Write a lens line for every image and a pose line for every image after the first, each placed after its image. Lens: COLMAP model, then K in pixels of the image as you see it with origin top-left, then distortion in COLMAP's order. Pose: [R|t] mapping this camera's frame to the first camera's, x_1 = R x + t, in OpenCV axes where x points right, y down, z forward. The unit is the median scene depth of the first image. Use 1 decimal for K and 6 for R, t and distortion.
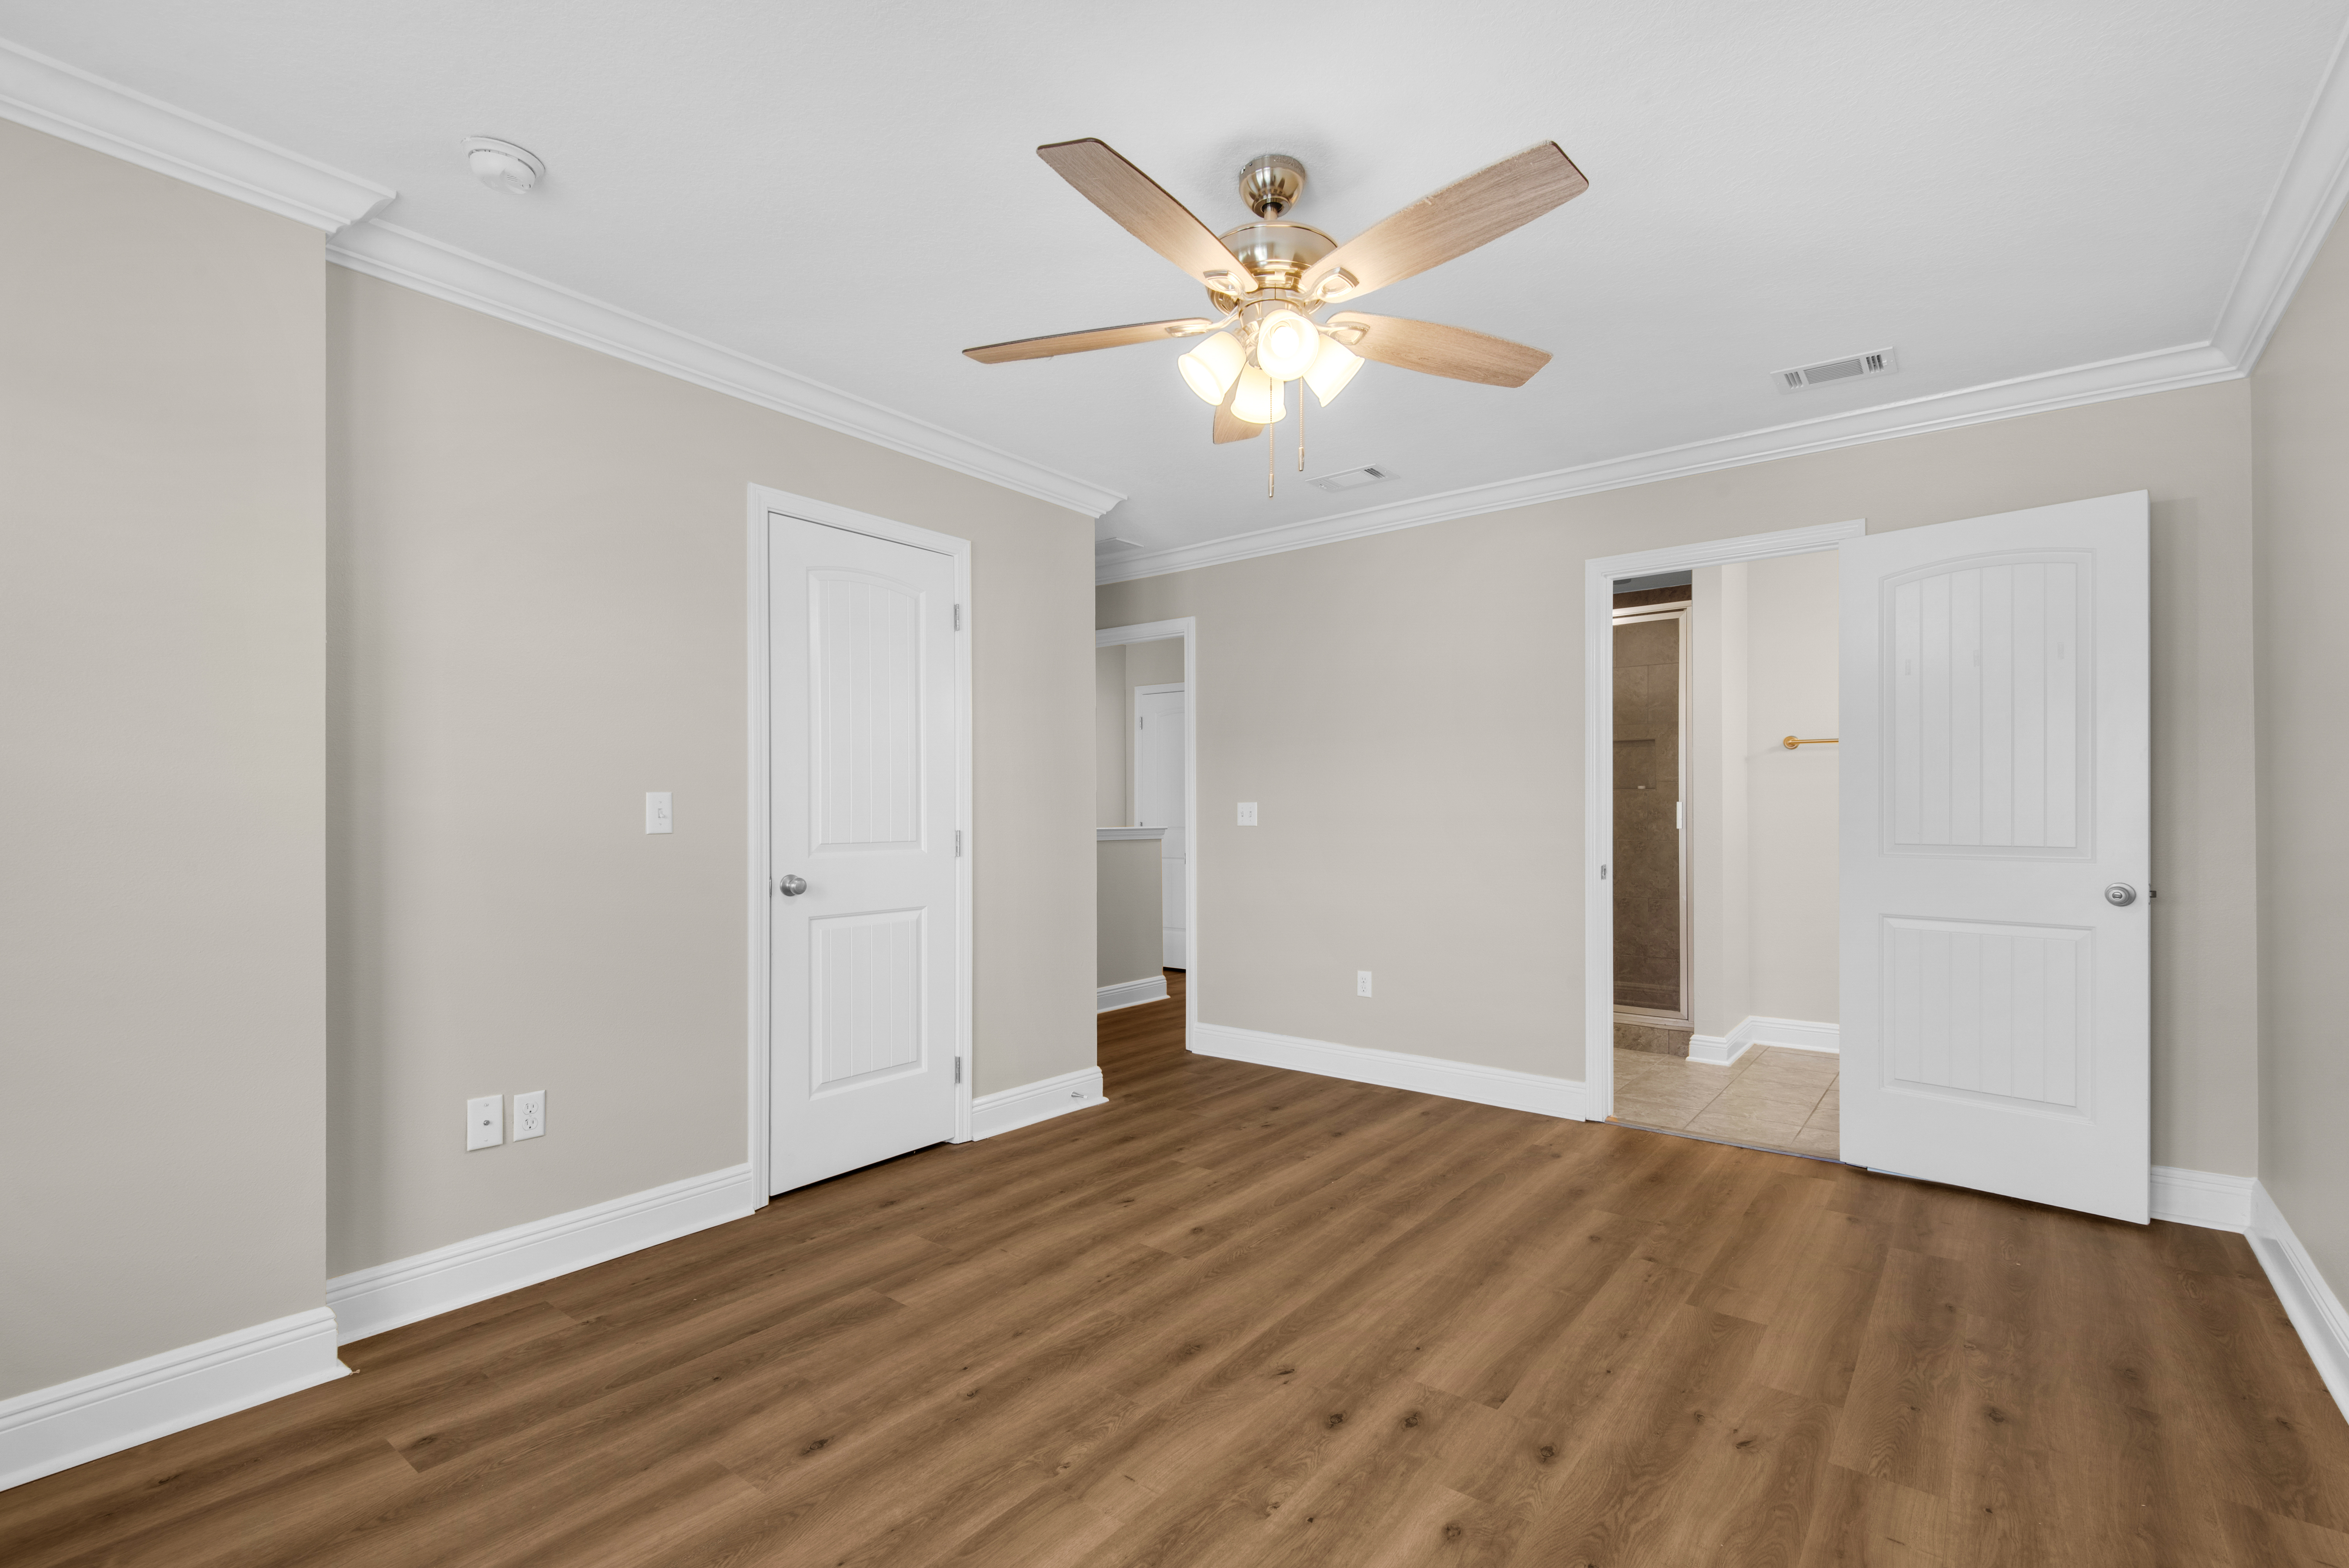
lens RADIAL K [[1069.4, 0, 1171.4], [0, 1069.4, 797.2], [0, 0, 1]] dist [0.033850, -0.019950]
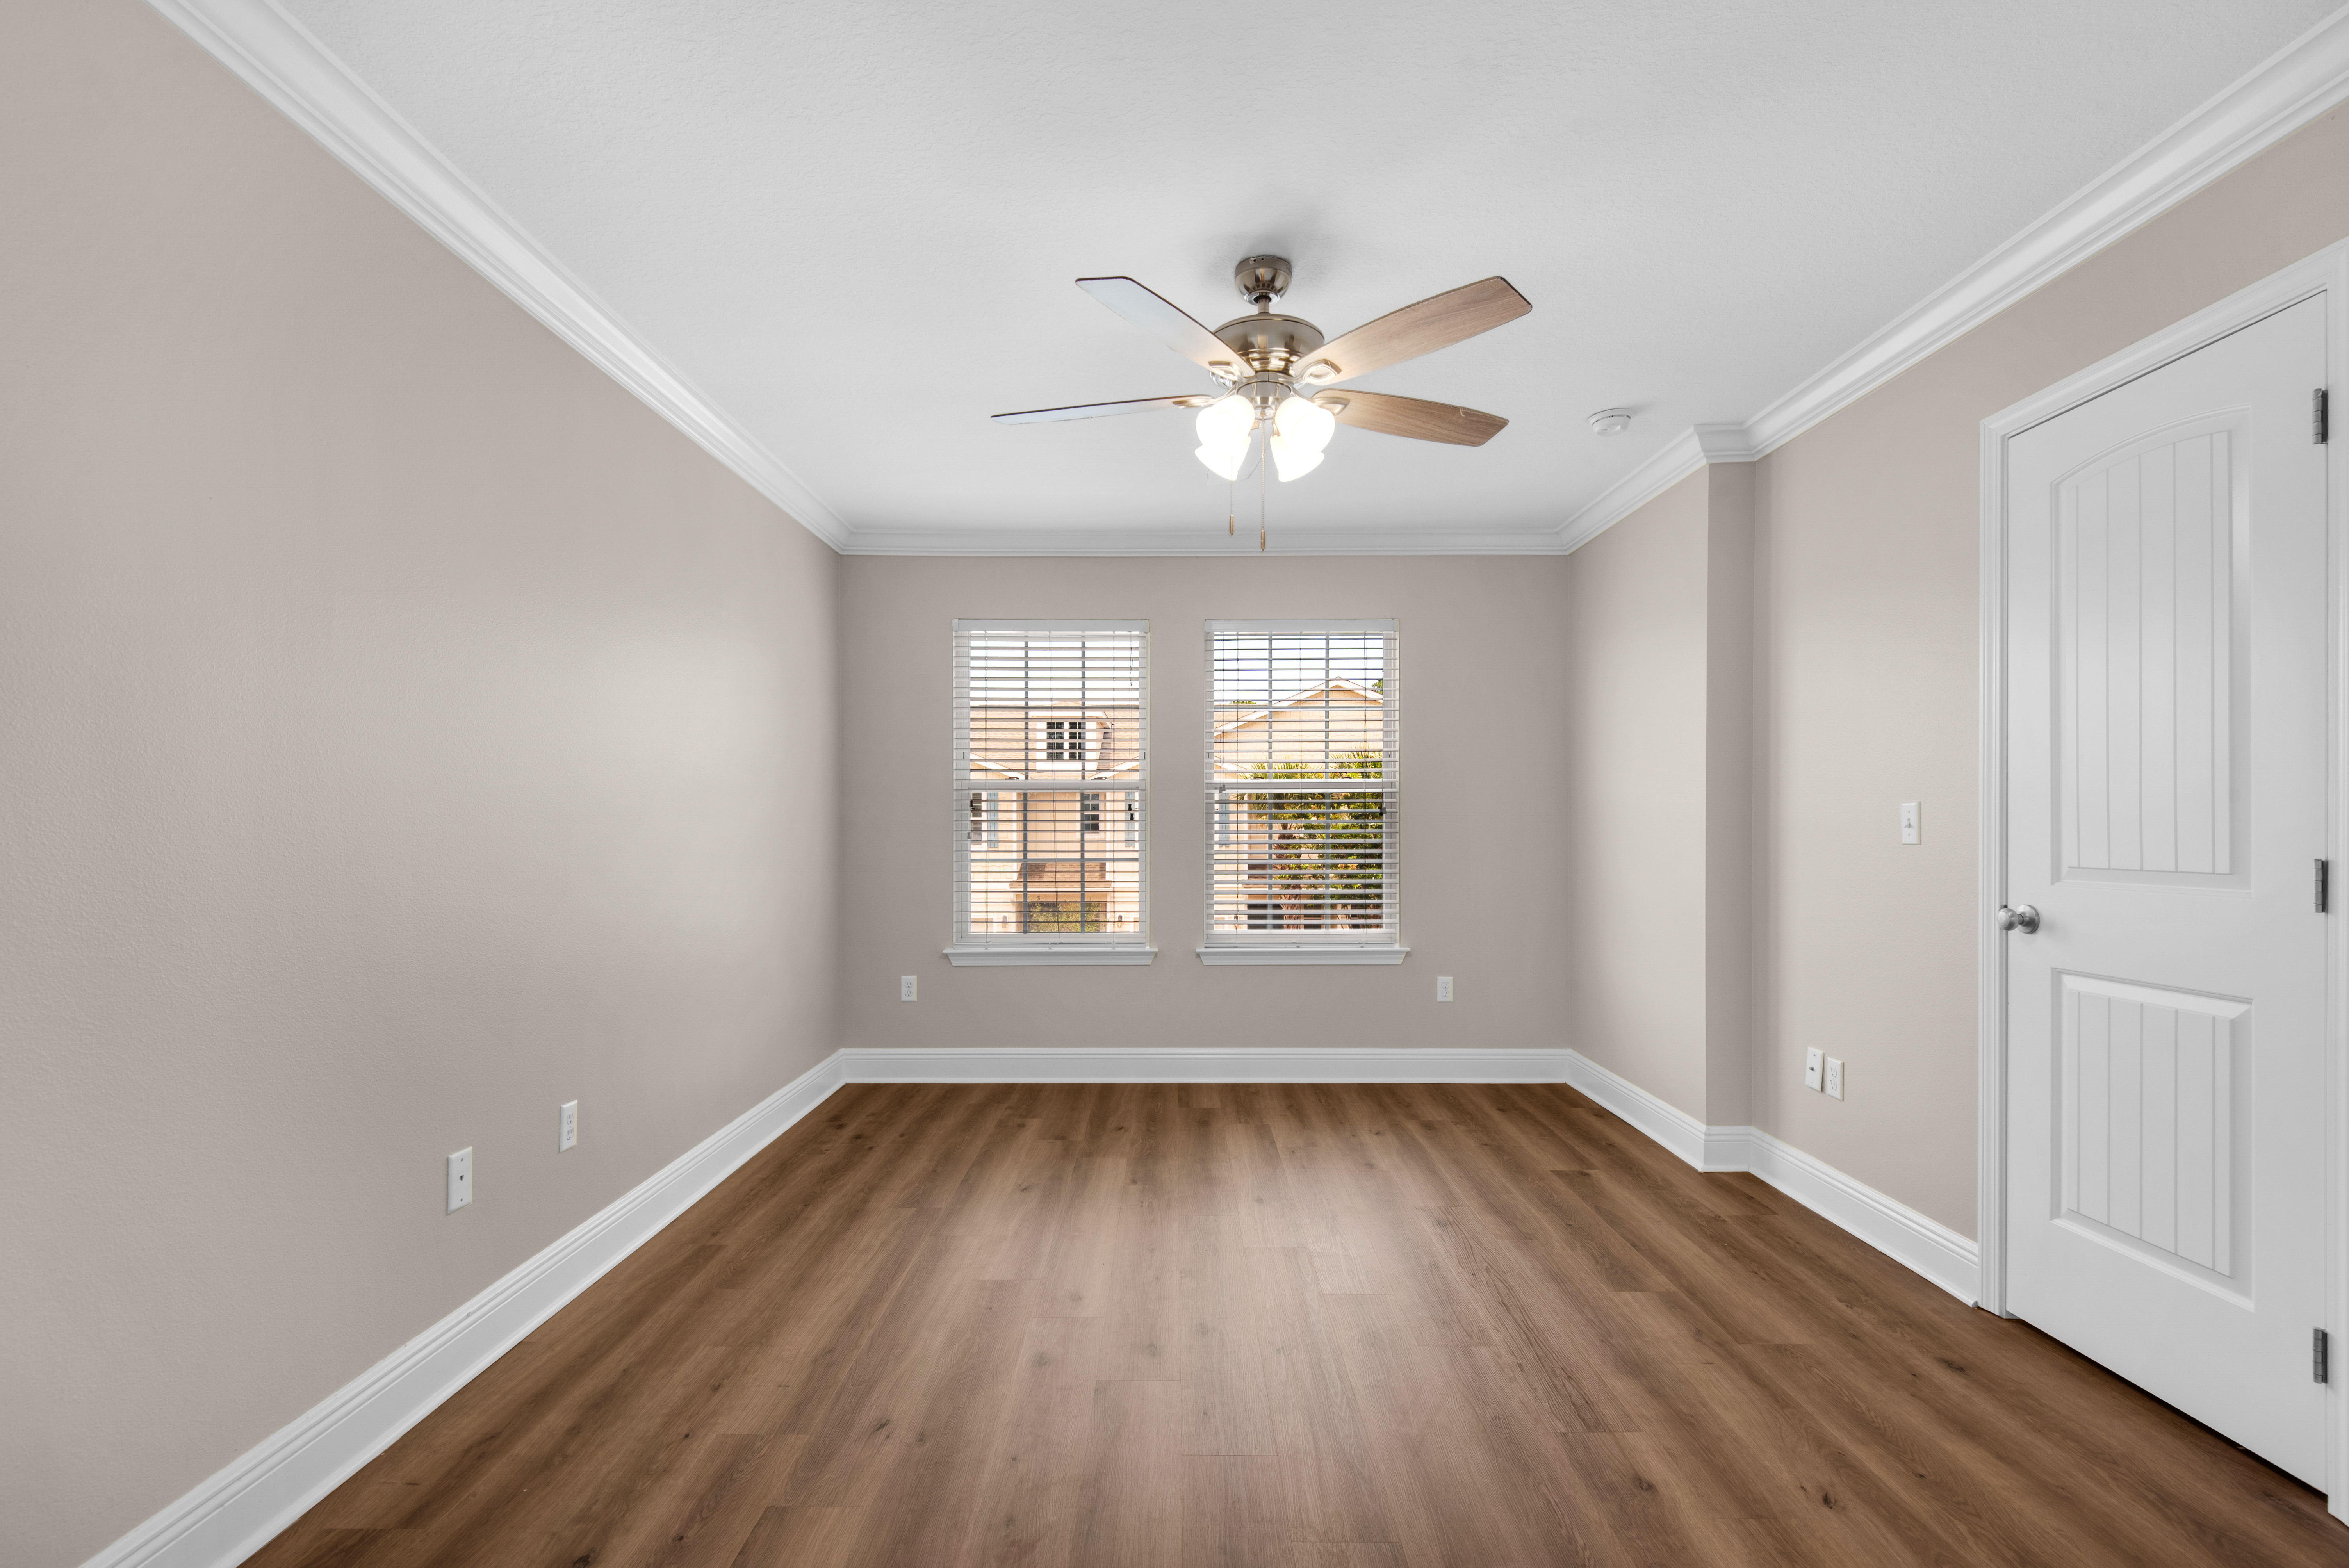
lens RADIAL K [[1069.4, 0, 1171.4], [0, 1069.4, 797.2], [0, 0, 1]] dist [0.033850, -0.019950]
pose [[-0.790136, -0.014545, -0.612758, 0.669042], [0.011681, 0.999180, -0.038779, 0.022697], [0.612820, -0.037799, -0.789318, 1.412217]]
